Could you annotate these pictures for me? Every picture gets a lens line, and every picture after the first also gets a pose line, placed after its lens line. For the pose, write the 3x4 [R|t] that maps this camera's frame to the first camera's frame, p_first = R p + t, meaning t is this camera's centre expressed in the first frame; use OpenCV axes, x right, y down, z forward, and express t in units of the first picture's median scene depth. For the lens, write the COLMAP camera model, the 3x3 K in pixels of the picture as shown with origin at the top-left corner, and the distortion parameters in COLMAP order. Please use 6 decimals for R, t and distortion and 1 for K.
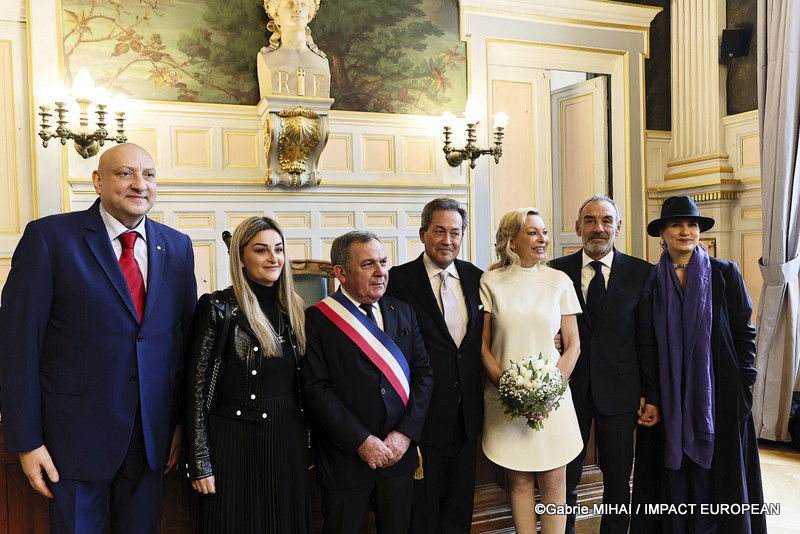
lens RADIAL K [[667.2, 0, 405.8], [0, 667.2, 266.5], [0, 0, 1]] dist [0.017605, -0.002372]
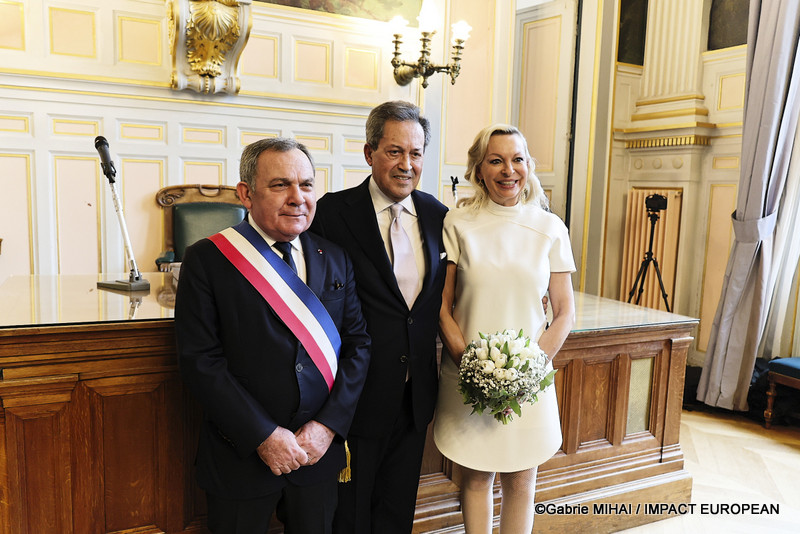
lens RADIAL K [[645.3, 0, 407.4], [0, 645.3, 264.2], [0, 0, 1]] dist [0.006538, -0.005457]
pose [[0.993325, 0.043891, 0.106669, 0.001737], [-0.053021, 0.995027, 0.084317, 0.013802], [-0.102438, -0.089410, 0.990713, 0.316877]]
